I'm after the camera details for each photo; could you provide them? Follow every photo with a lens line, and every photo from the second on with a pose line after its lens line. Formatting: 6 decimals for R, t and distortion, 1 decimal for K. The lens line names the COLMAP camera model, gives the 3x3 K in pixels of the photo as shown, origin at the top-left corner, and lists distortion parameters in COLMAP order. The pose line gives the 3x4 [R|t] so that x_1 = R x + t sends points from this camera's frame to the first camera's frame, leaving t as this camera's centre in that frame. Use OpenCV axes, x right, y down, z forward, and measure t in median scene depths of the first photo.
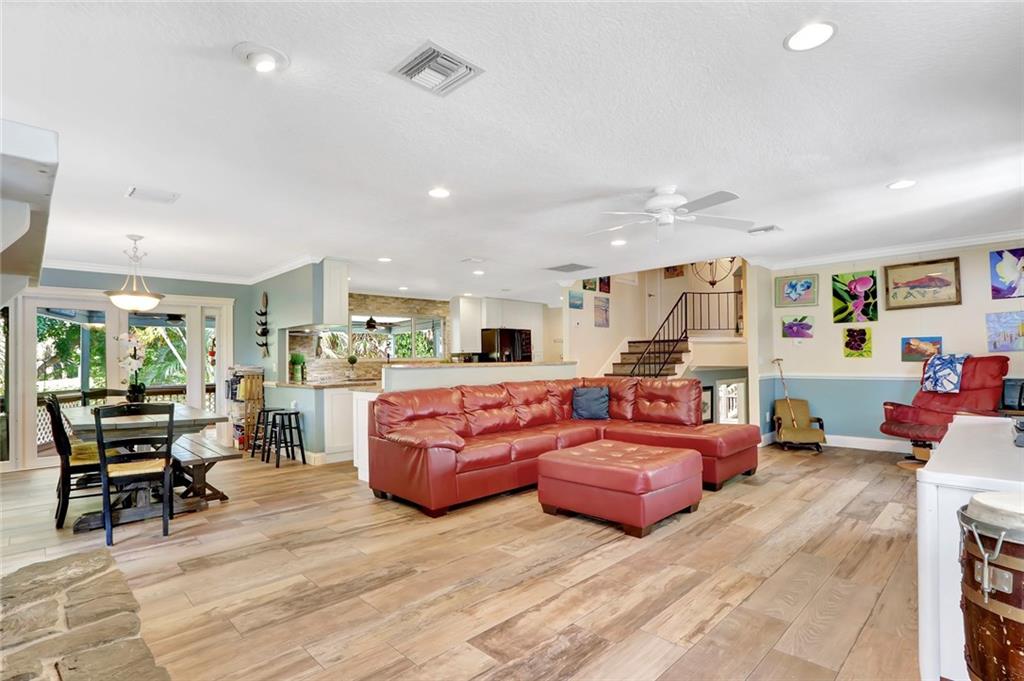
lens RADIAL K [[494.4, 0, 512.9], [0, 494.4, 355.9], [0, 0, 1]] dist [-0.034073, 0.000556]
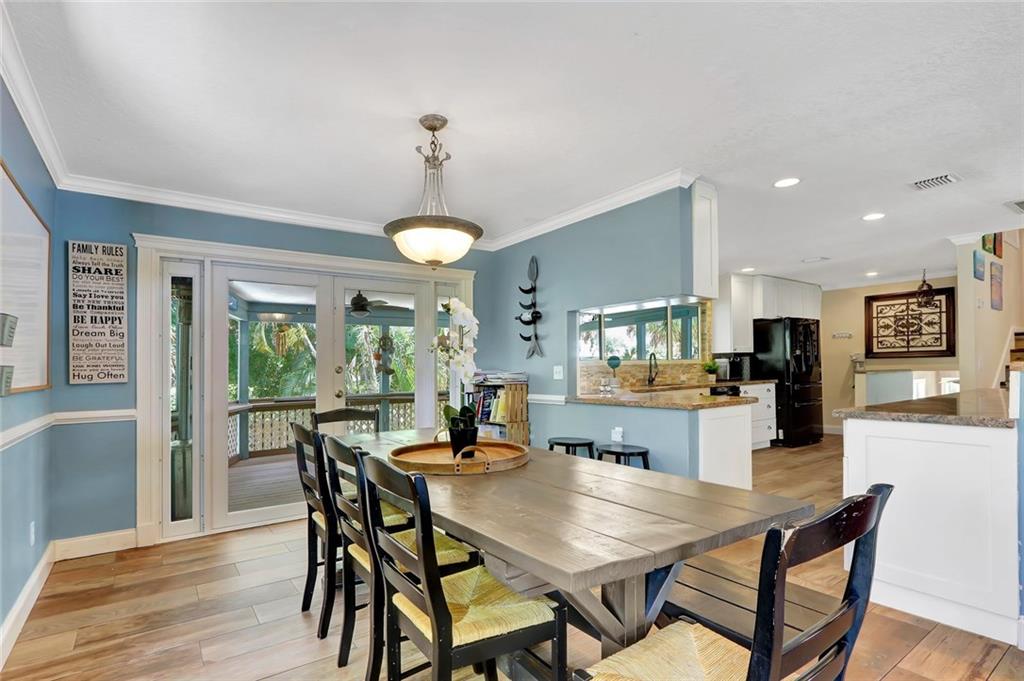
lens RADIAL K [[513.3, 0, 513.5], [0, 513.3, 365.1], [0, 0, 1]] dist [-0.035476, 0.000074]
pose [[0.986056, -0.002987, -0.166388, -0.416420], [0.003878, 0.999980, 0.005034, 0.009894], [0.166369, -0.005609, 0.986048, 0.323387]]
